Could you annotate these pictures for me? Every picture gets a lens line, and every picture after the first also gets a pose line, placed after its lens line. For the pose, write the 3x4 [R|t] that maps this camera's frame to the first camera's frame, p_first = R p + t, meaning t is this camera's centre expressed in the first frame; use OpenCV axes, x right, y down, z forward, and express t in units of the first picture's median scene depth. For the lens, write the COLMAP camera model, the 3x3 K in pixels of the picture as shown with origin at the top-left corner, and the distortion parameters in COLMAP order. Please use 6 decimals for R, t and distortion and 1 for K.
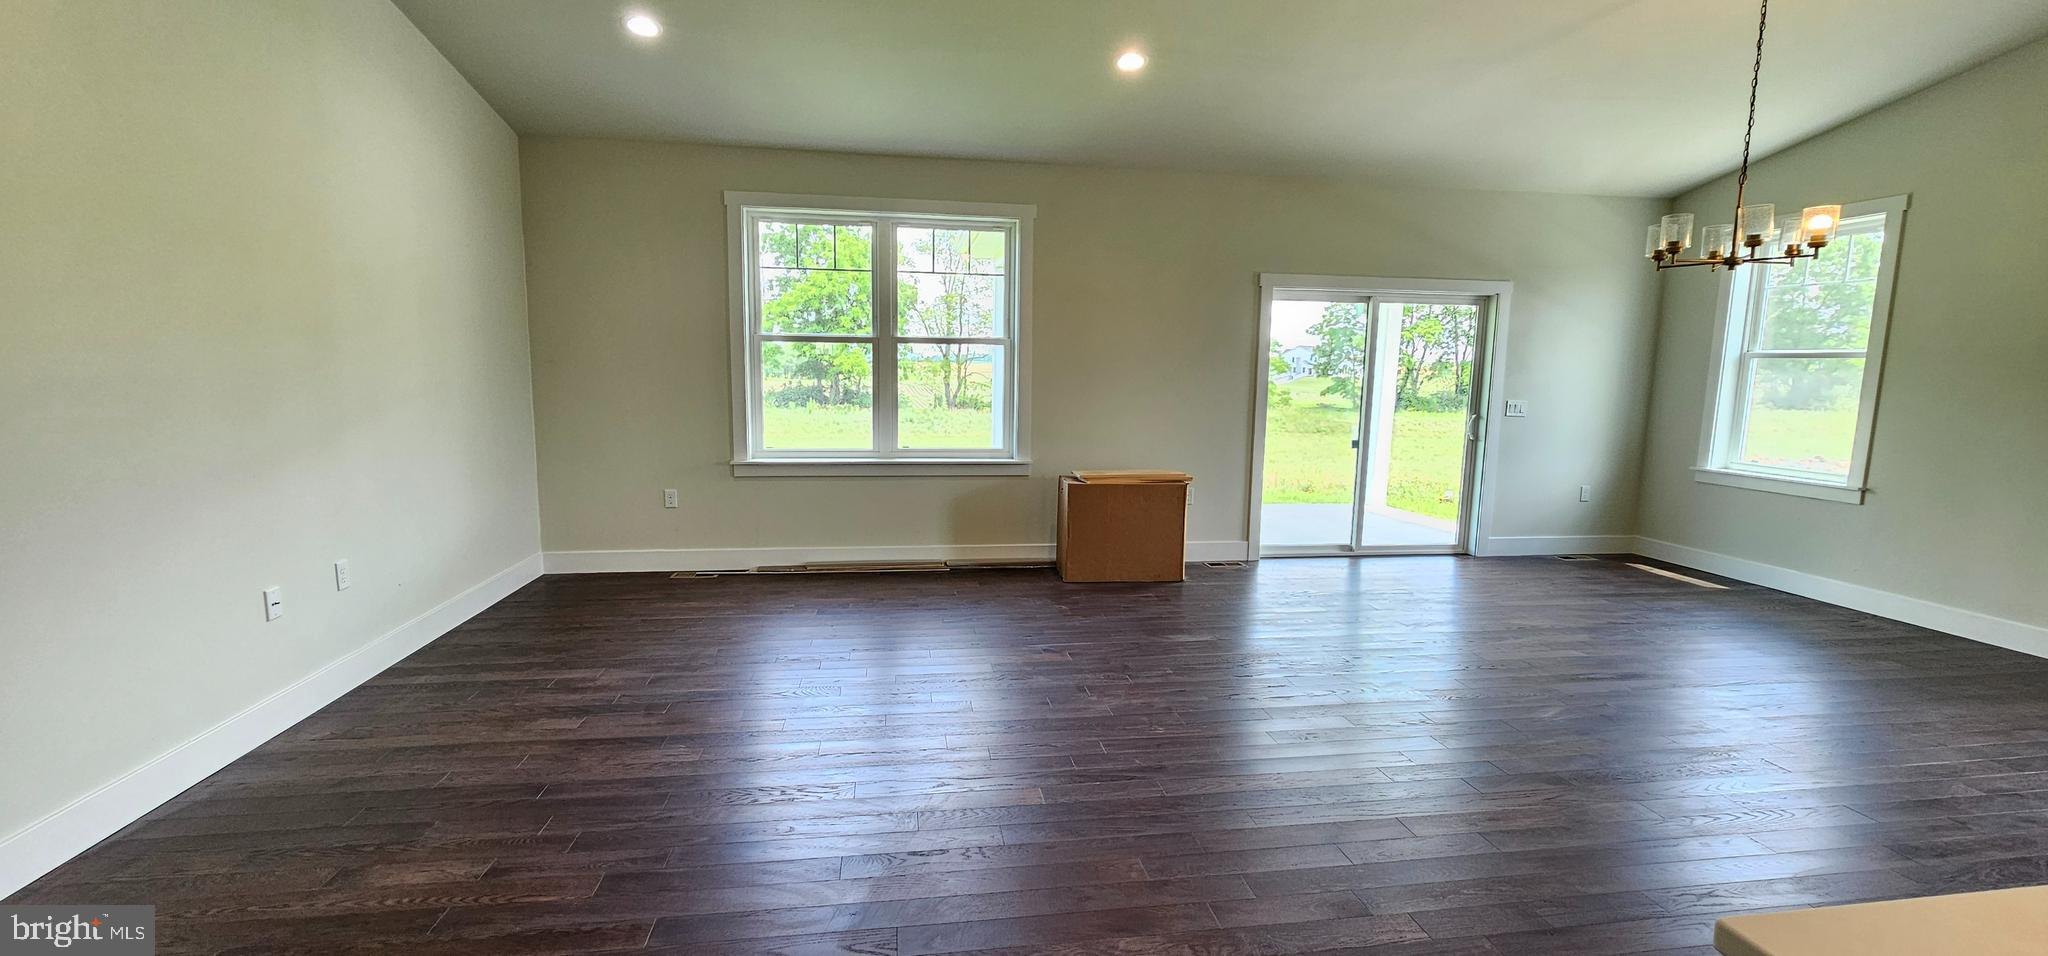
lens RADIAL K [[838.2, 0, 1017.1], [0, 838.2, 476.4], [0, 0, 1]] dist [-0.000855, -0.000215]
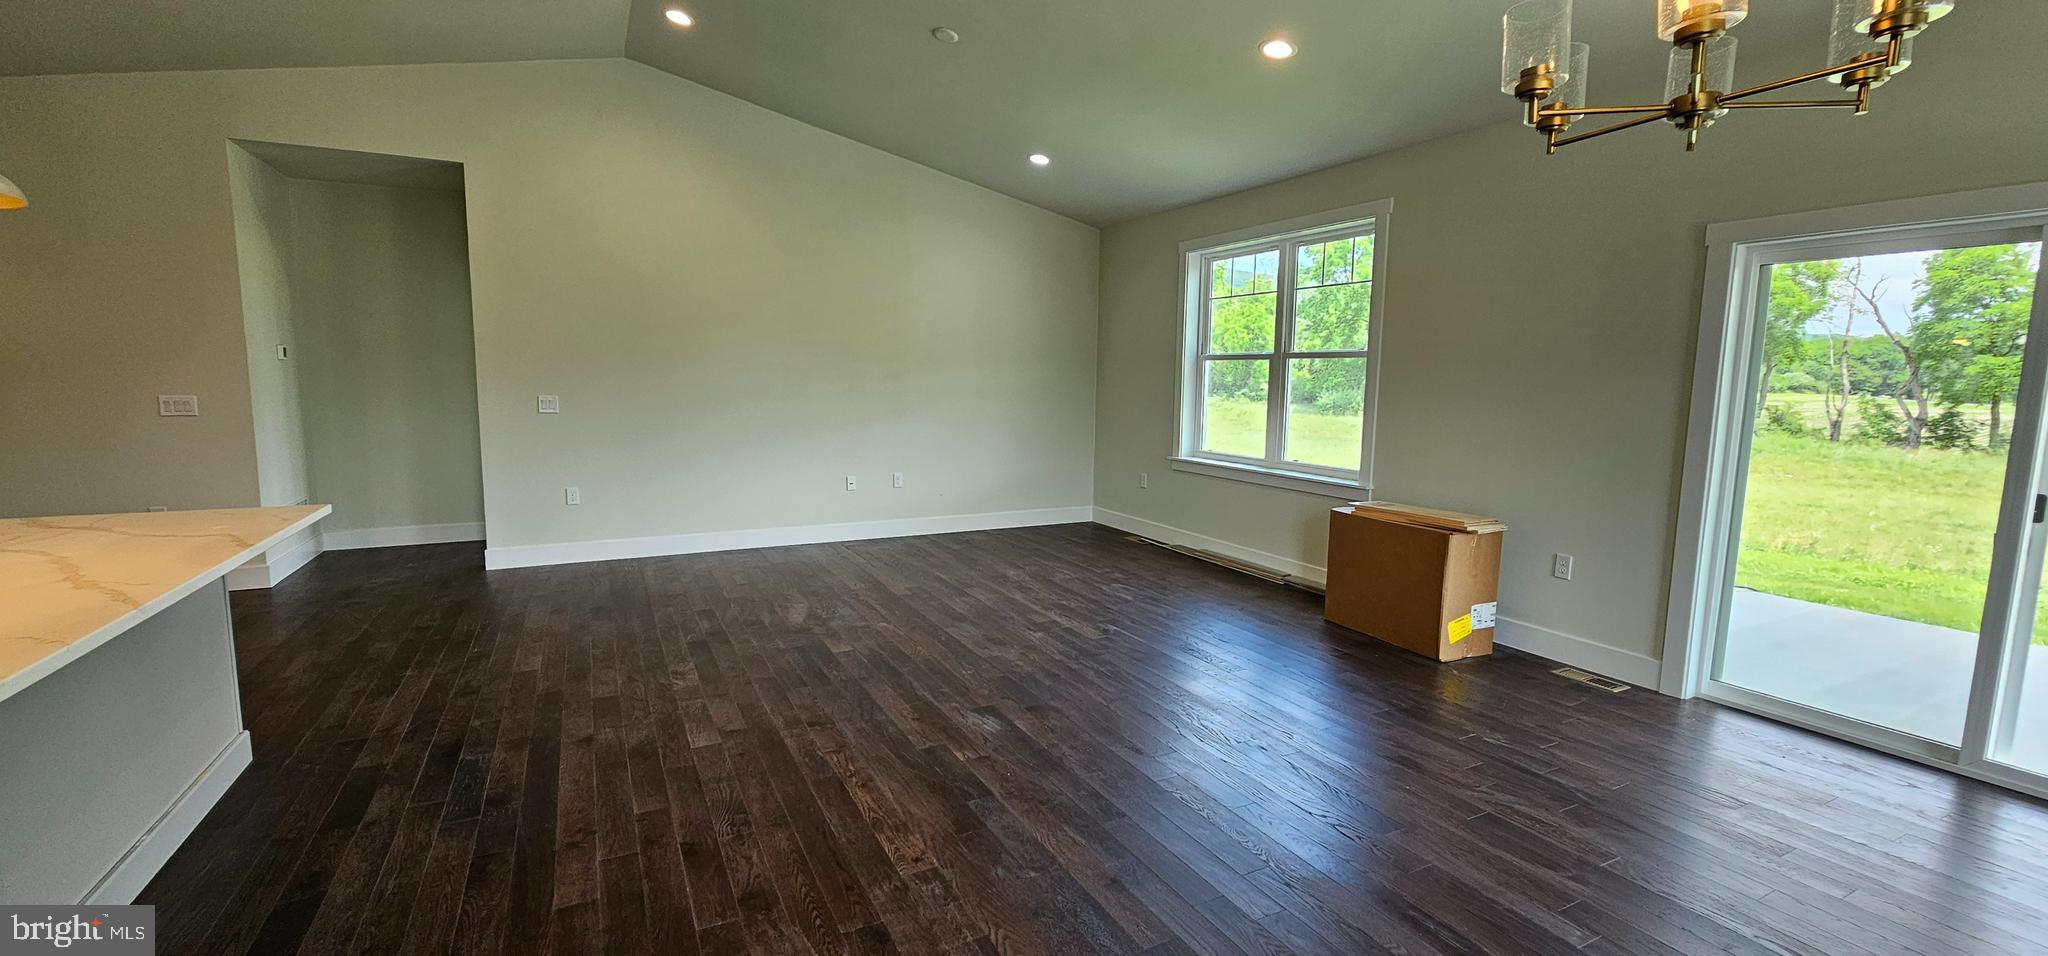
lens RADIAL K [[838.2, 0, 1015.4], [0, 838.2, 480.1], [0, 0, 1]] dist [-0.000855, -0.000215]
pose [[0.315787, 0.106116, -0.942878, 0.746031], [-0.130828, 0.989104, 0.067502, -0.036872], [0.939767, 0.102039, 0.326229, 0.364559]]
